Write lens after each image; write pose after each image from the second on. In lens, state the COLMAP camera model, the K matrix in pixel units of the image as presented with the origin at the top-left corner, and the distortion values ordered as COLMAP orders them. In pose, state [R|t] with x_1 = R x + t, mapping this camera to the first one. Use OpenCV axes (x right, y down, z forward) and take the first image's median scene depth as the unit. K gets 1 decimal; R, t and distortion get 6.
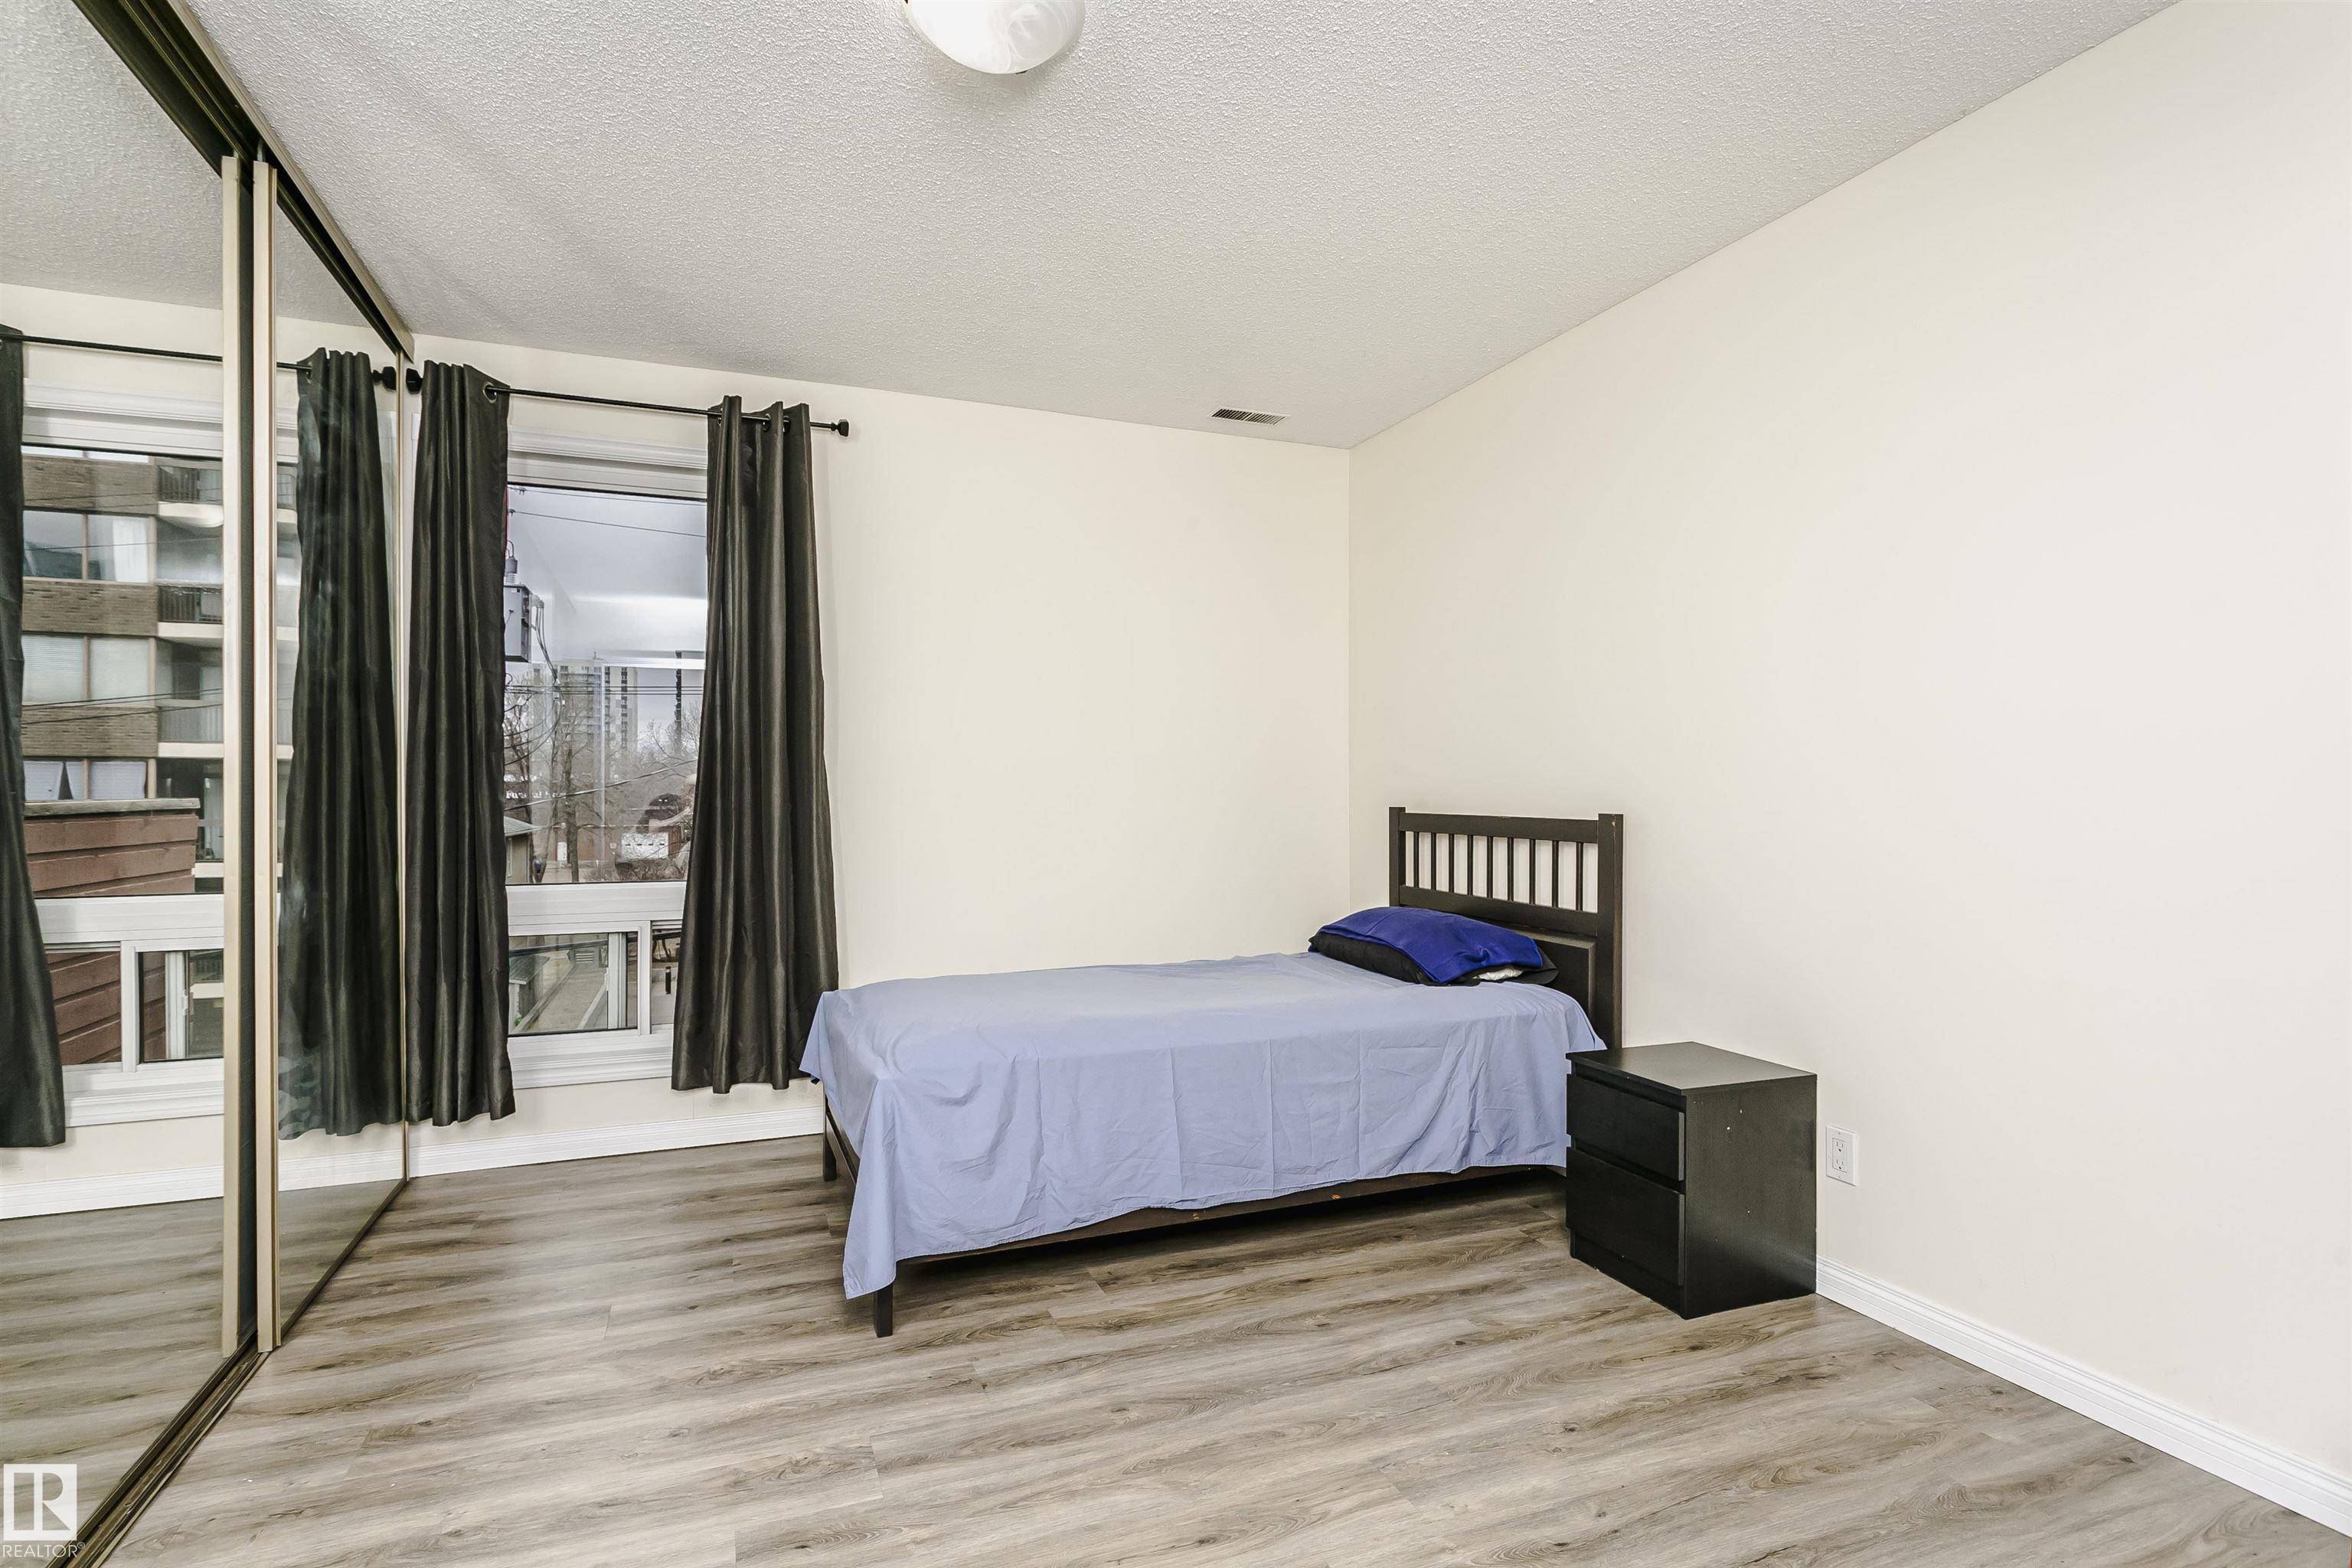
lens RADIAL K [[1151.4, 0, 1196.2], [0, 1151.4, 784.7], [0, 0, 1]] dist [0.000955, 0.001047]
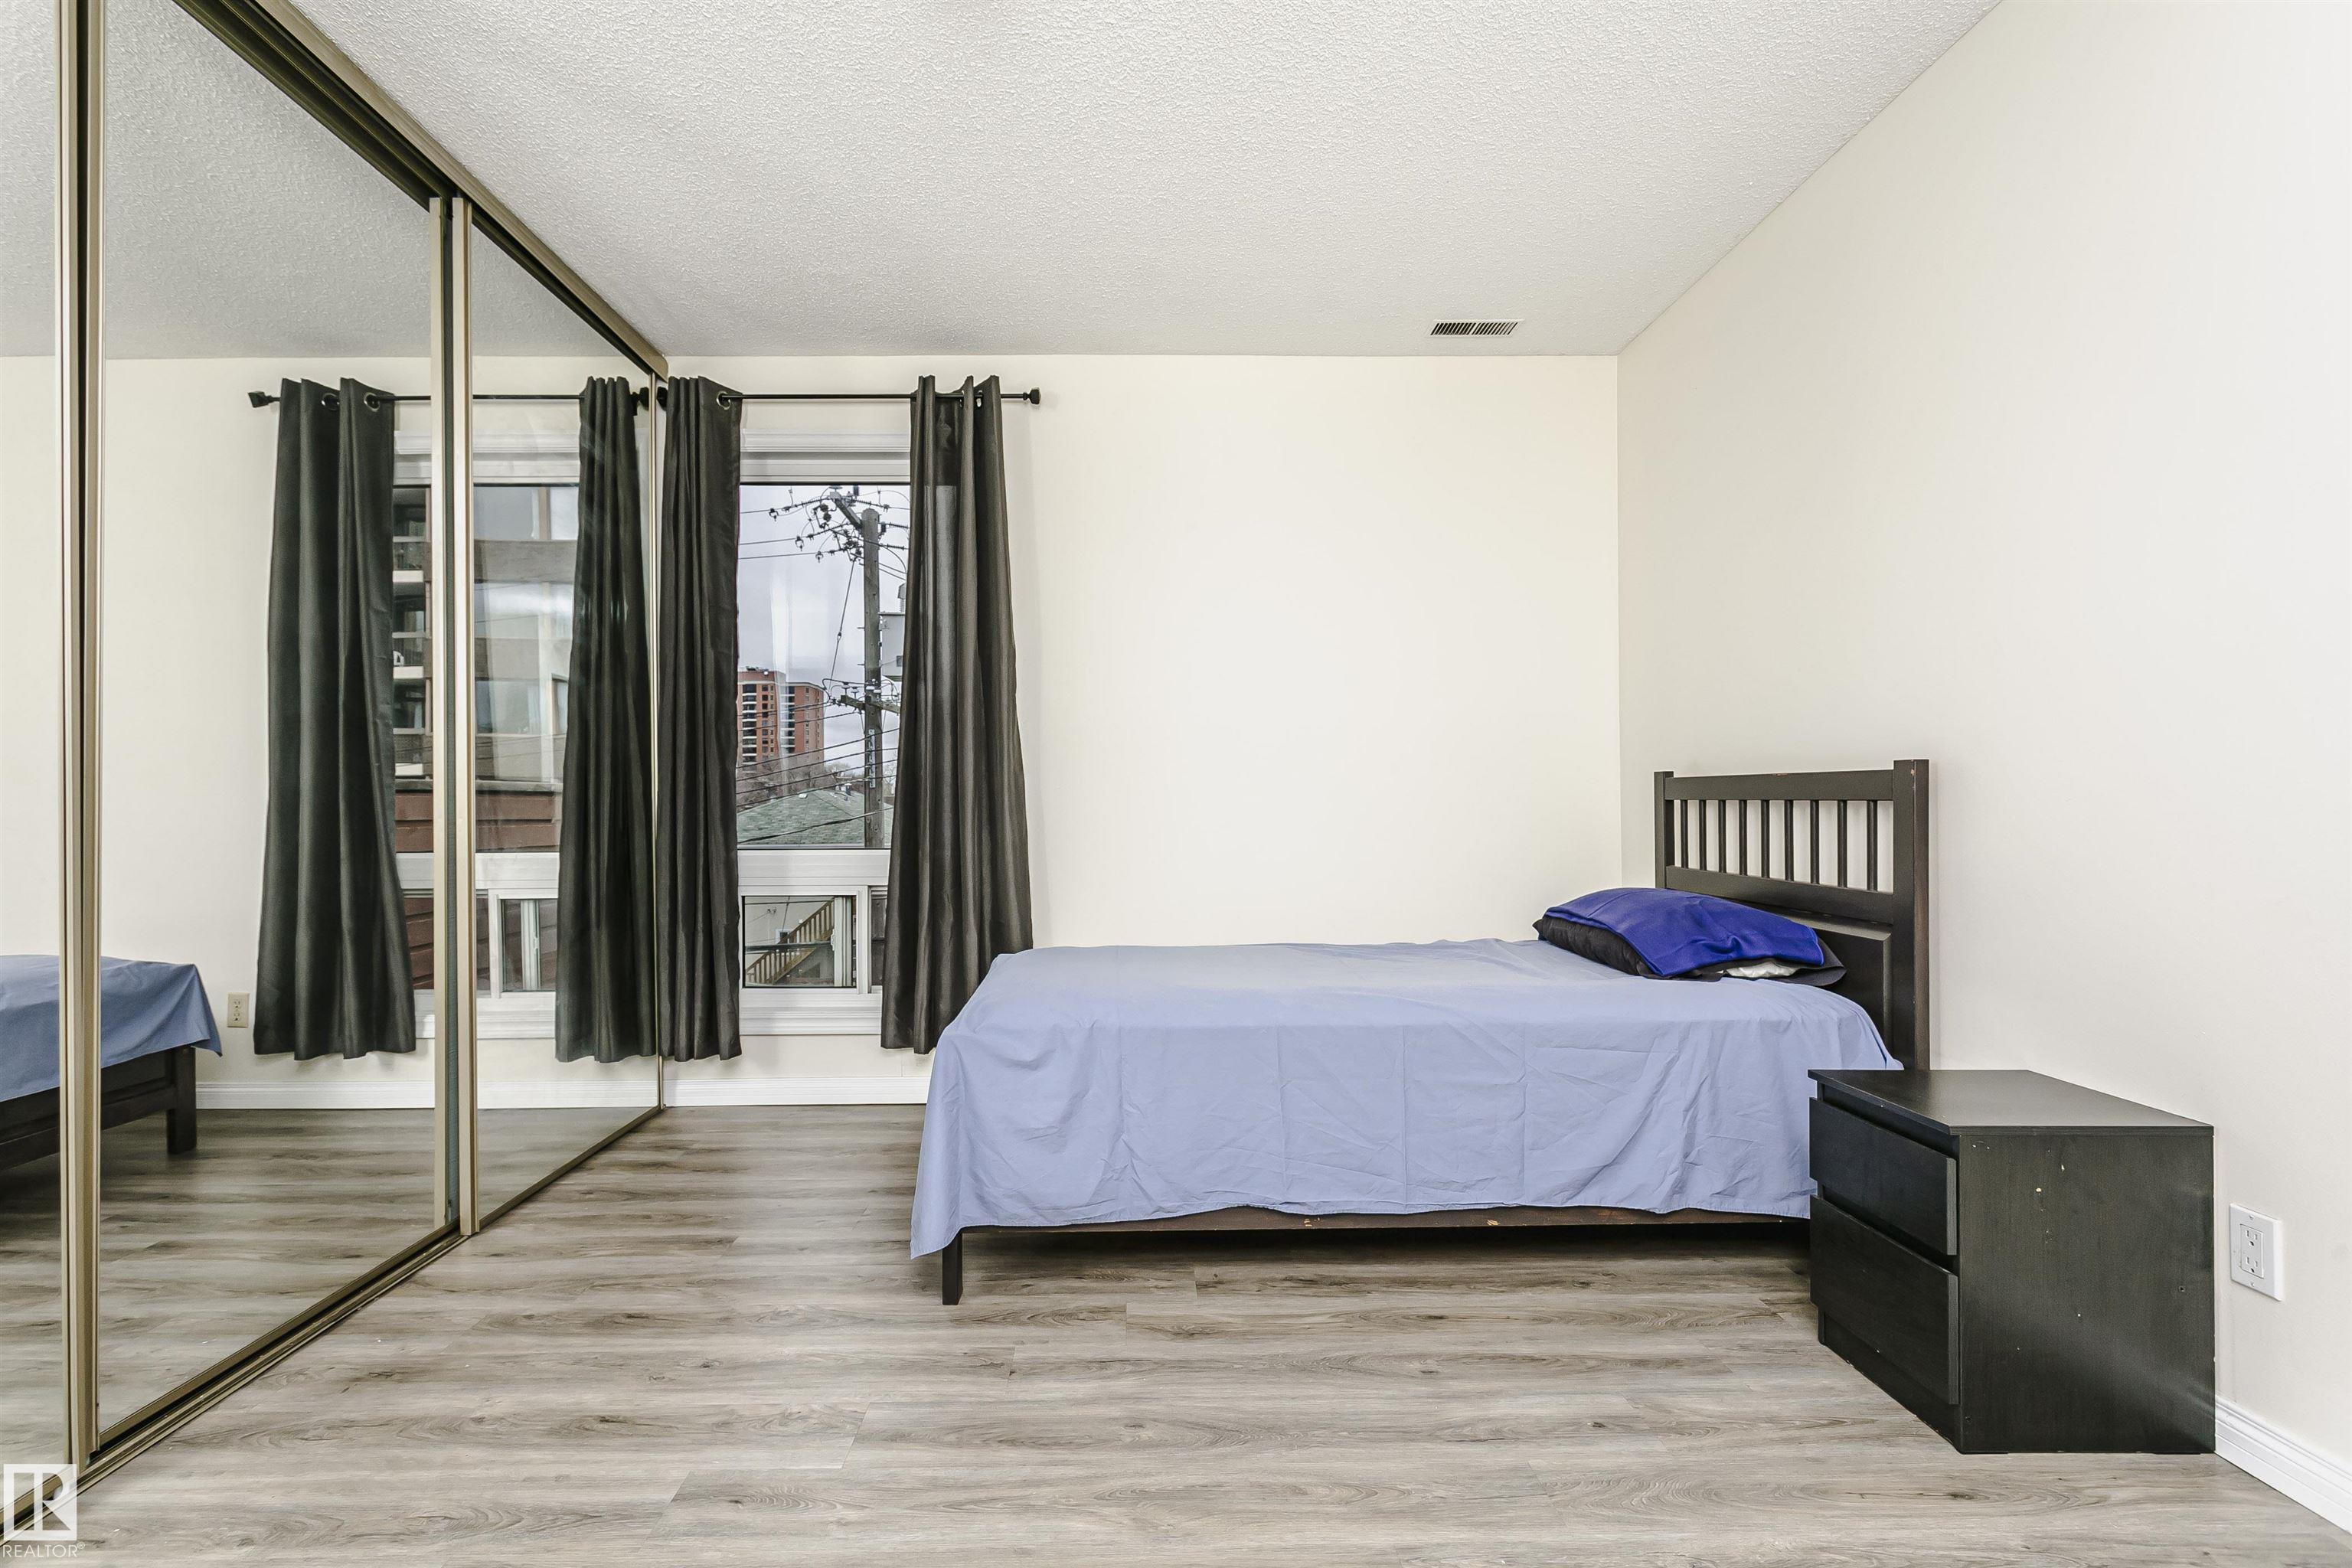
lens RADIAL K [[1151.4, 0, 1159.7], [0, 1151.4, 794.1], [0, 0, 1]] dist [0.000955, 0.001047]
pose [[0.932487, -0.010474, -0.361052, 0.202192], [0.009961, 0.999945, -0.003281, 0.051828], [0.361066, -0.000536, 0.932540, 0.146922]]
